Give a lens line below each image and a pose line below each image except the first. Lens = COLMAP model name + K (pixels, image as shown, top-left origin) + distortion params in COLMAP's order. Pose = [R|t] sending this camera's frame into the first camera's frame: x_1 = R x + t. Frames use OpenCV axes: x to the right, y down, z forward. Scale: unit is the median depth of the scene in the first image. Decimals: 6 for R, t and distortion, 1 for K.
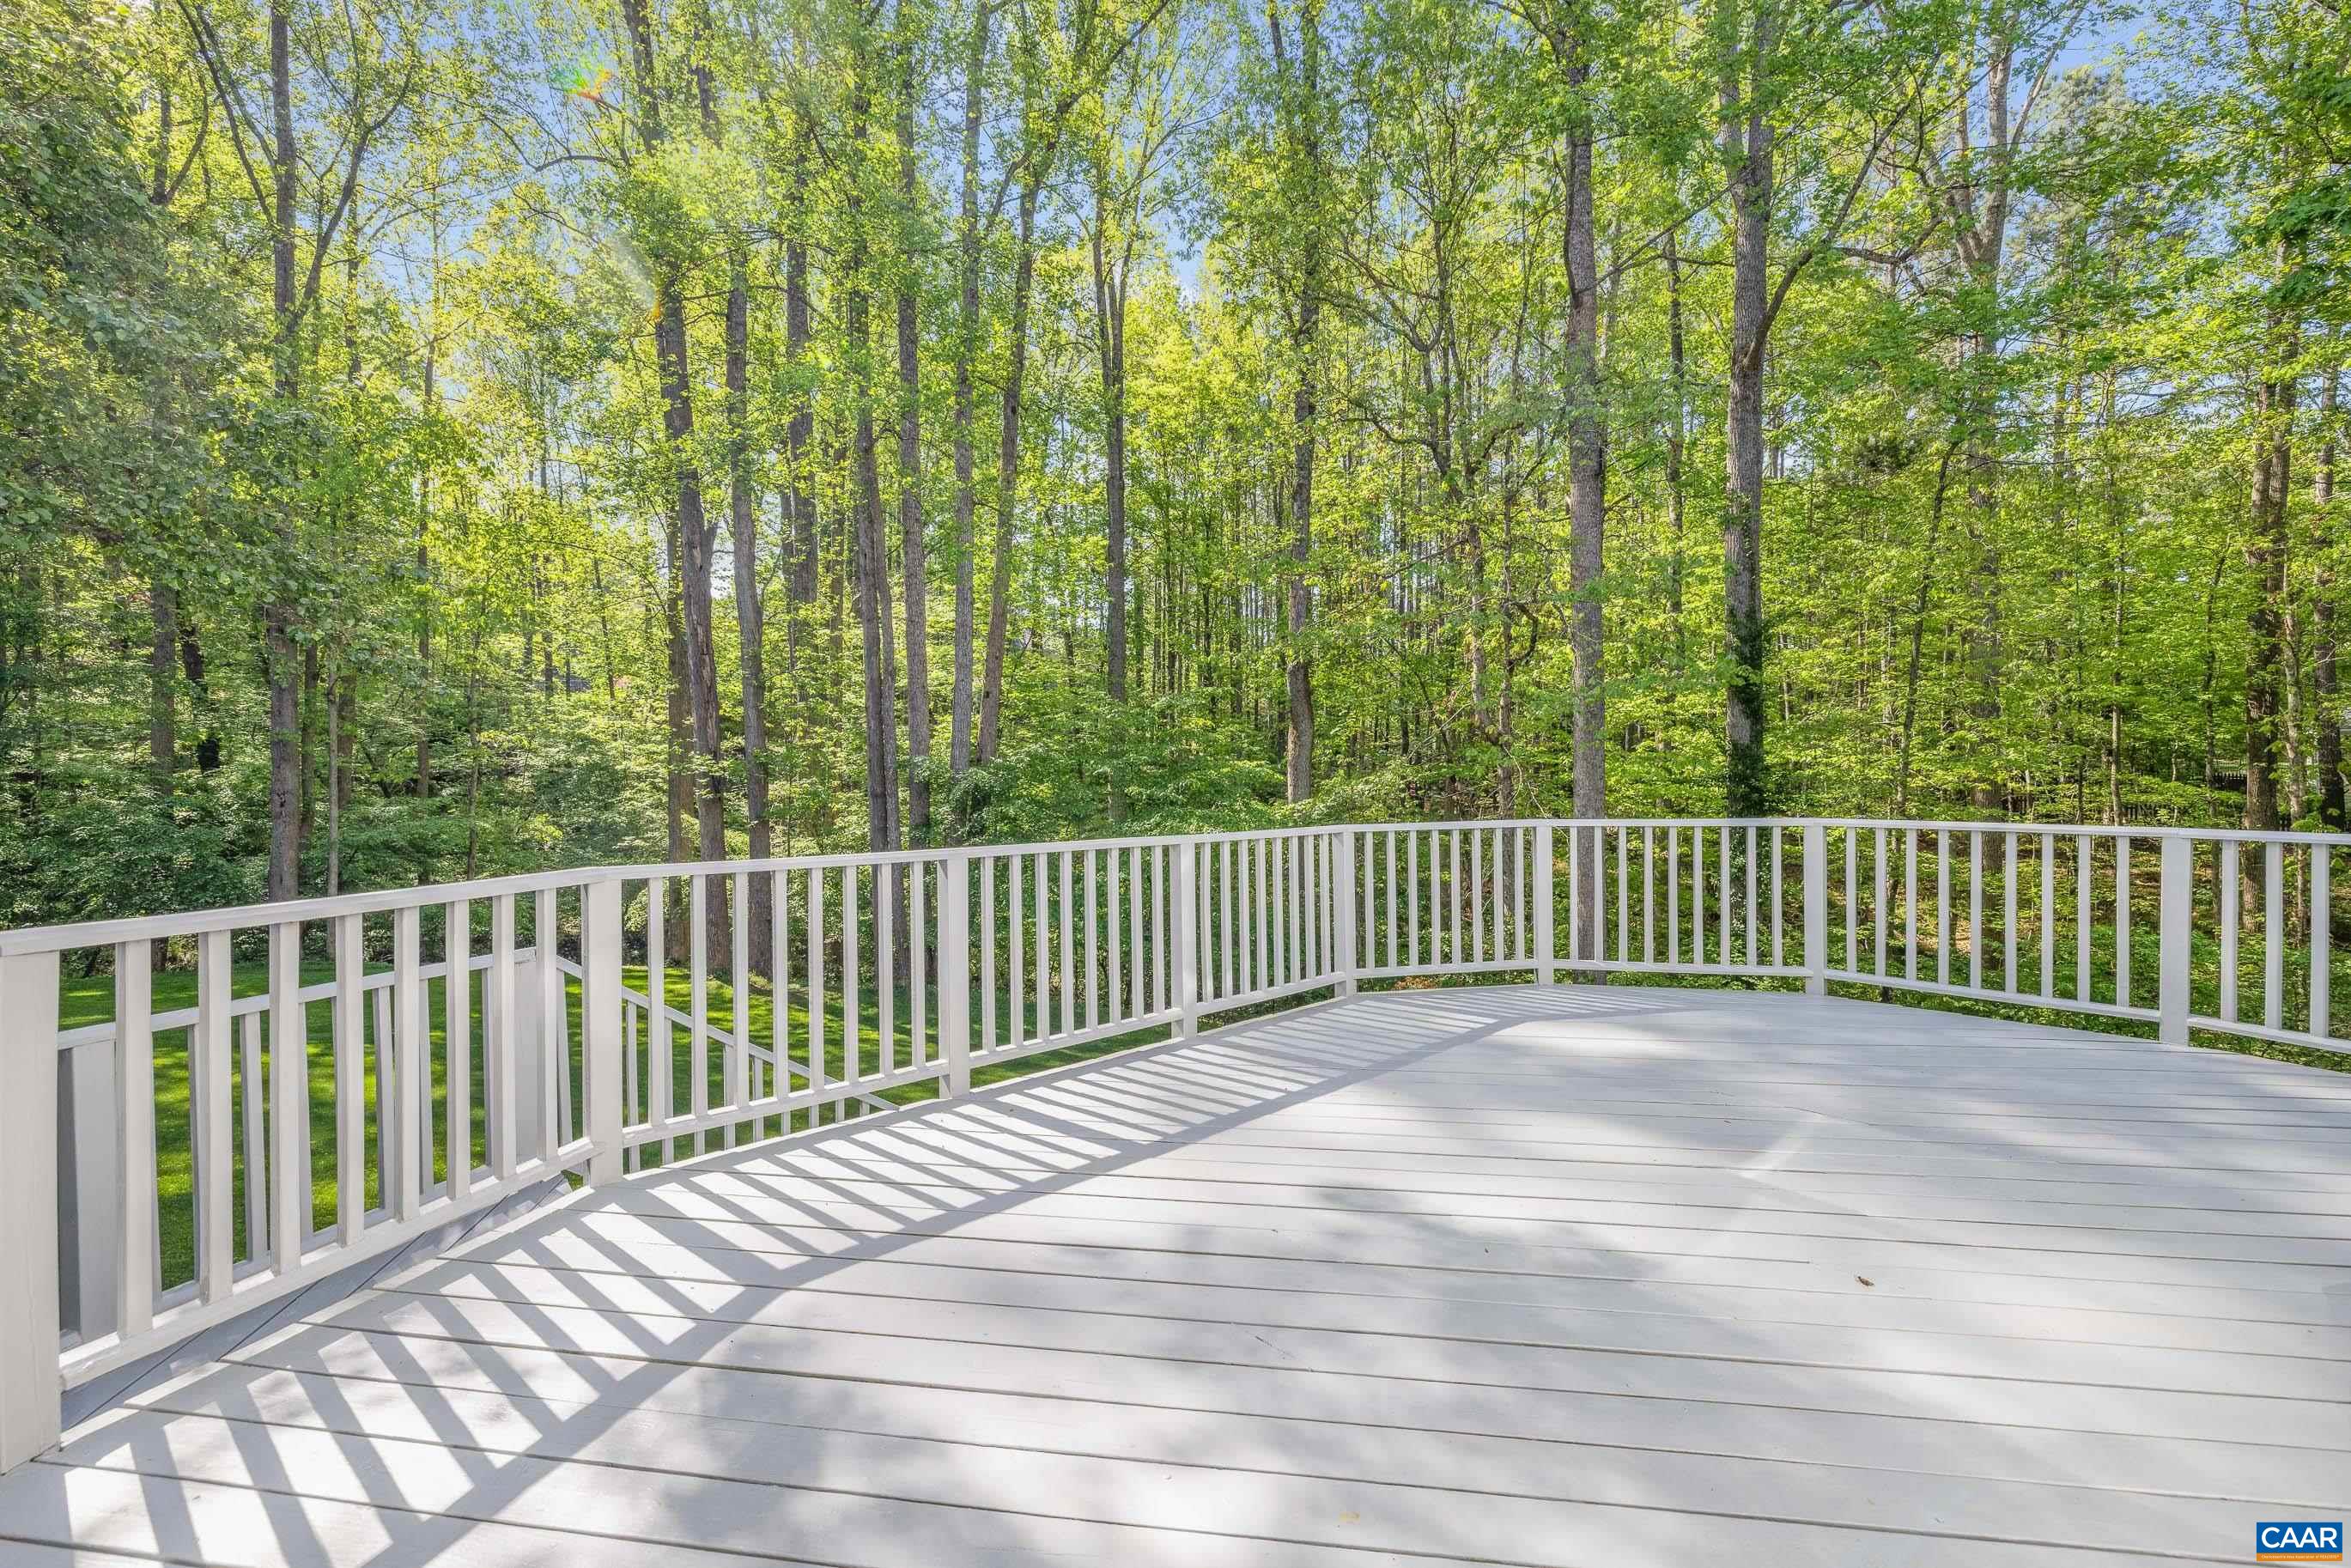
lens RADIAL K [[992.1, 0, 1175.5], [0, 992.1, 784.0], [0, 0, 1]] dist [0.000337, 0.000201]
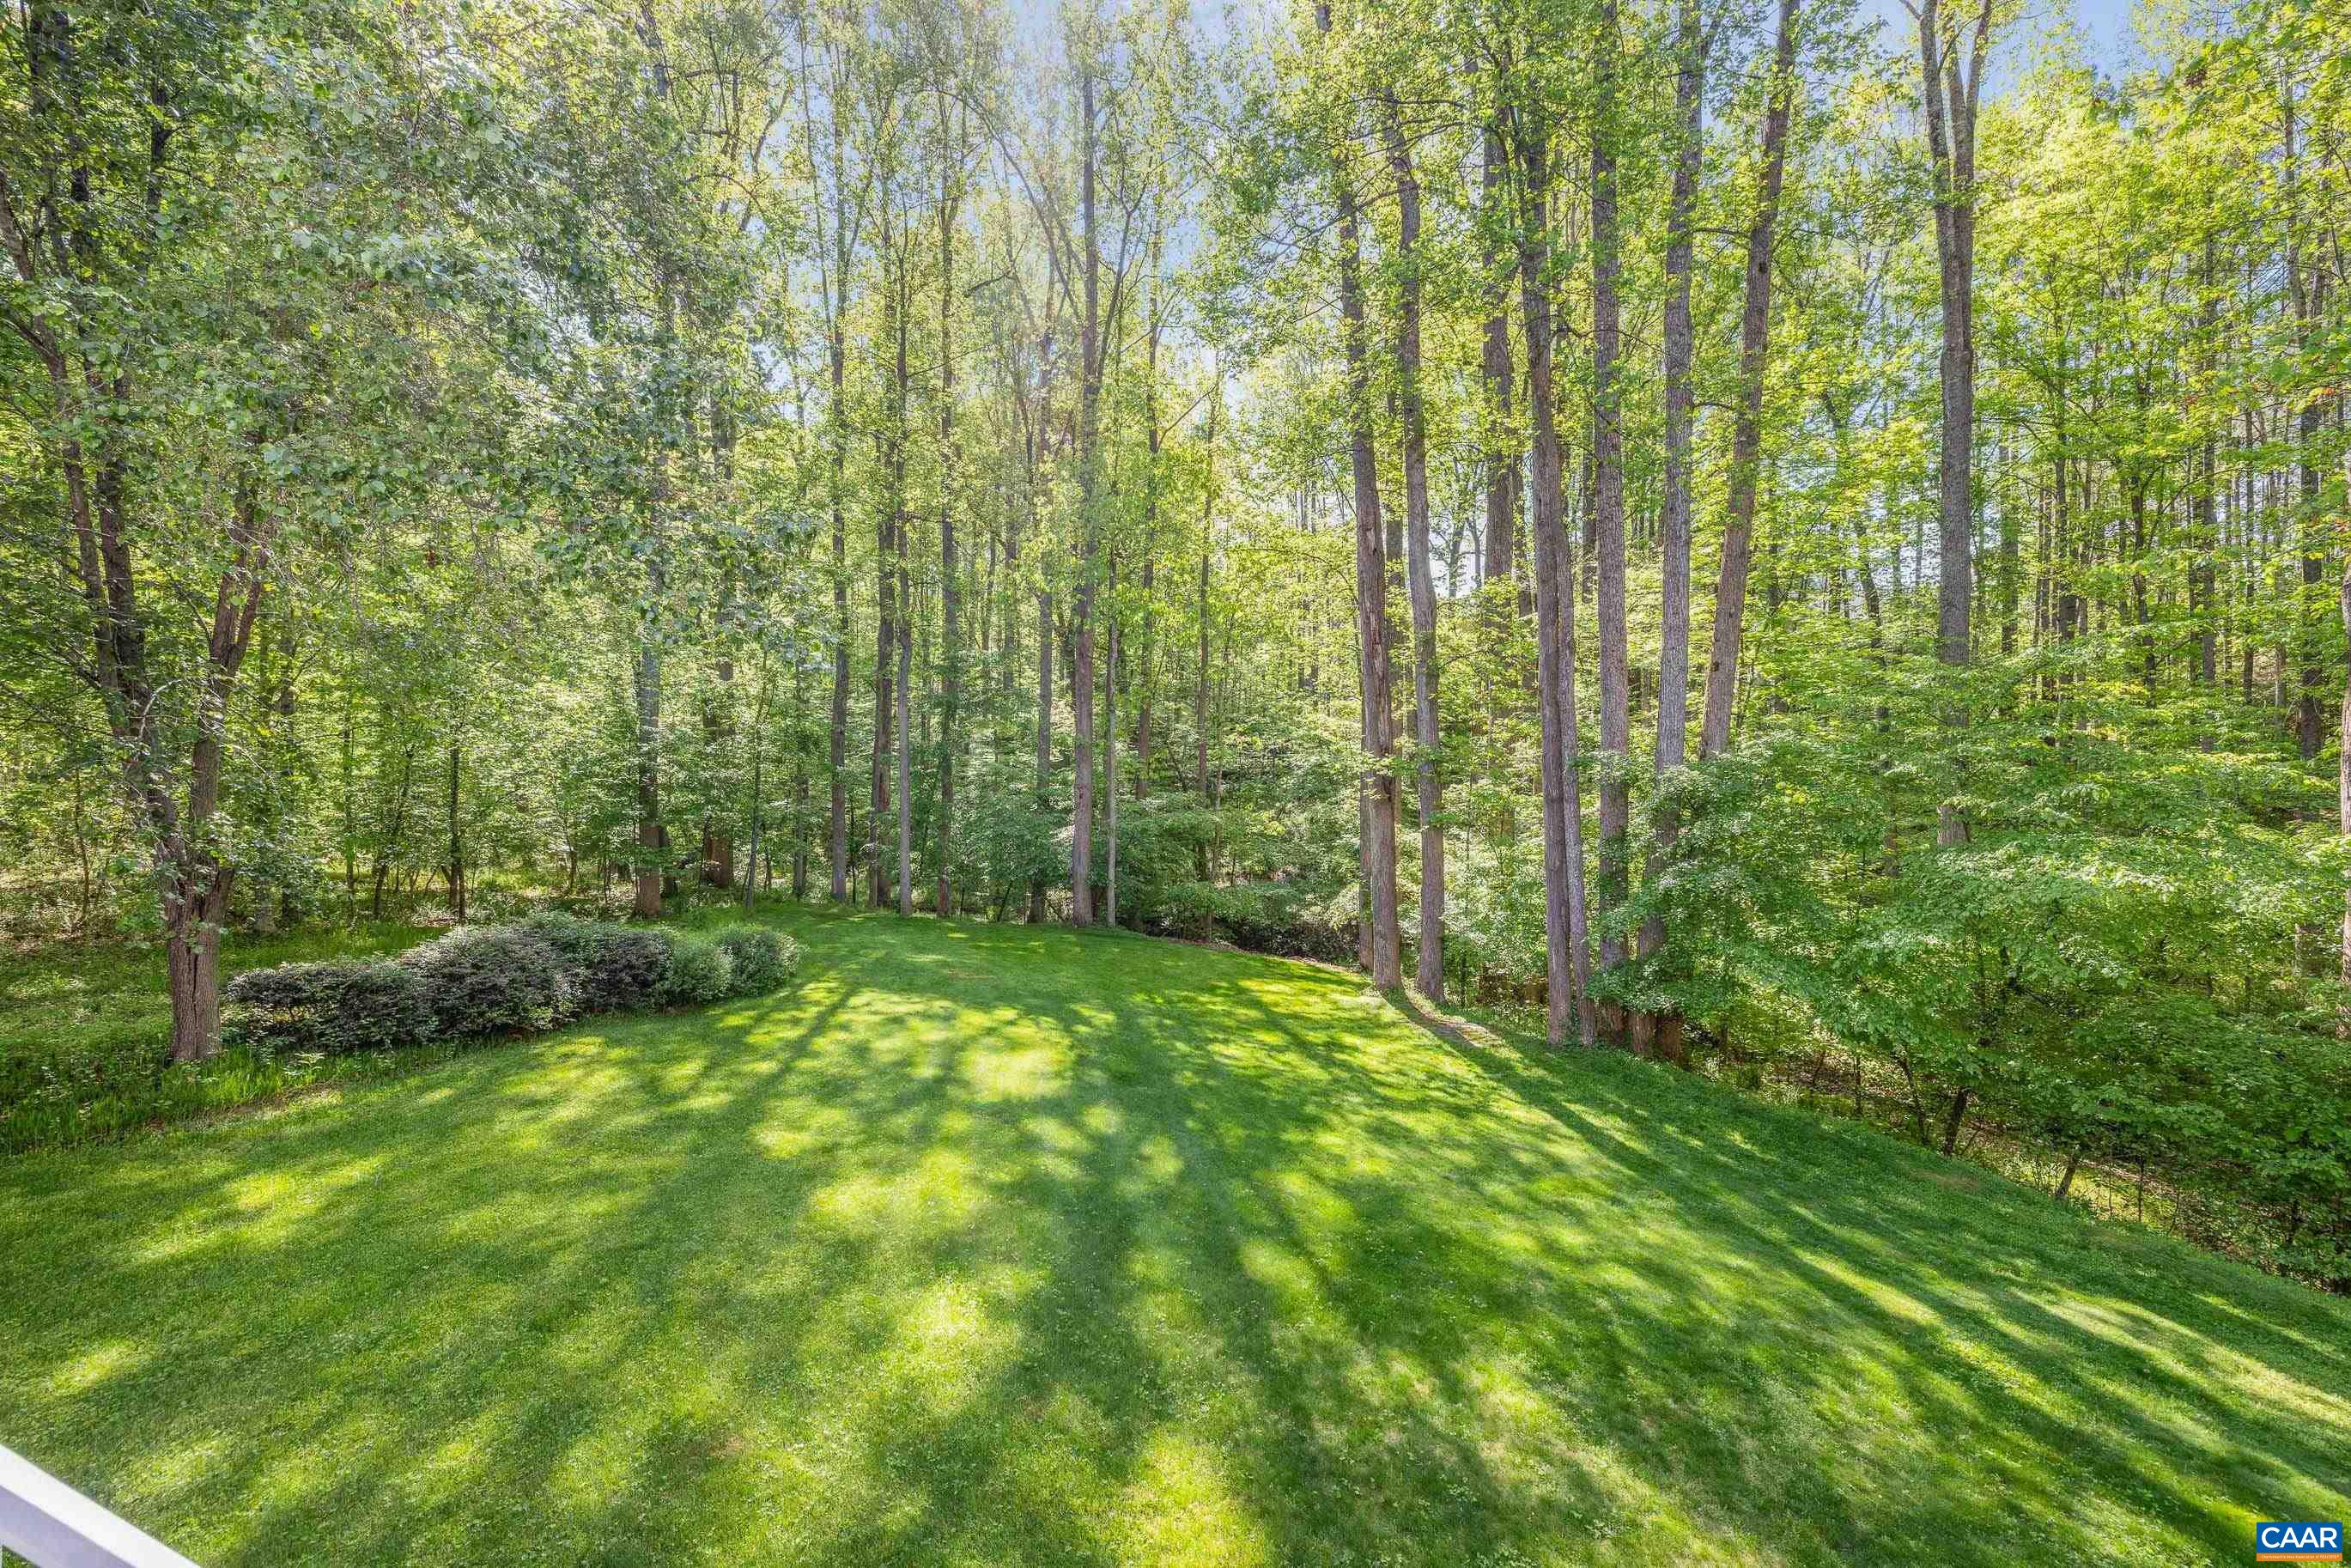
lens RADIAL K [[992.1, 0, 1175.5], [0, 992.1, 784.0], [0, 0, 1]] dist [0.000337, 0.000201]
pose [[0.738067, 0.010768, -0.674641, 0.011672], [-0.010726, 0.999934, 0.004226, -0.001662], [0.674642, 0.004118, 0.738134, 0.189578]]
